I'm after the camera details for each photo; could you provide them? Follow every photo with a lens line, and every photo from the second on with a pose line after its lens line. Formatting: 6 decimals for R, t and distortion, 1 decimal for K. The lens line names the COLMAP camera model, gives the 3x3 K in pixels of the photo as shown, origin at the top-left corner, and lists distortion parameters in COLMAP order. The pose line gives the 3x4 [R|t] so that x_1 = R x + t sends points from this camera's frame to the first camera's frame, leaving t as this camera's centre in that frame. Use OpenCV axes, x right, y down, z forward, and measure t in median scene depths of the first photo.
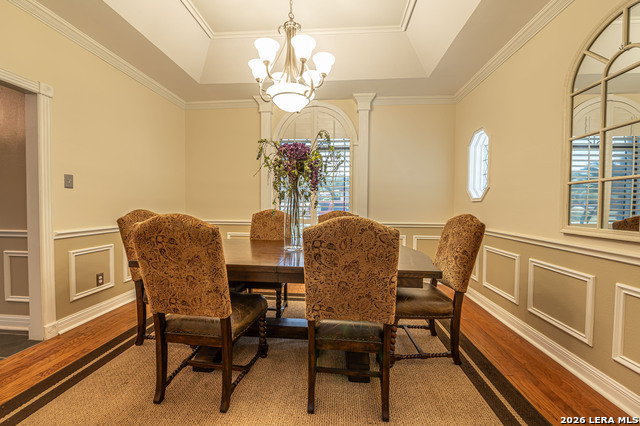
lens RADIAL K [[253.2, 0, 319.2], [0, 253.2, 212.1], [0, 0, 1]] dist [-0.009801, -0.000510]
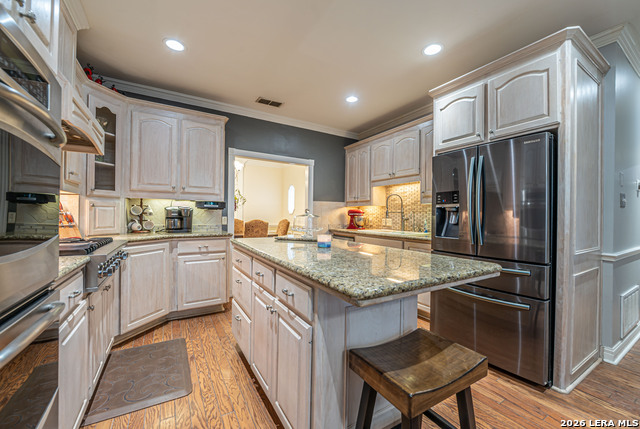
lens RADIAL K [[254.6, 0, 320.1], [0, 254.6, 216.8], [0, 0, 1]] dist [0.000048, -0.000007]
pose [[0.807175, 0.001674, 0.590310, -0.992508], [0.016477, 0.999542, -0.025366, 0.066951], [-0.590082, 0.030202, 0.806778, -1.929465]]
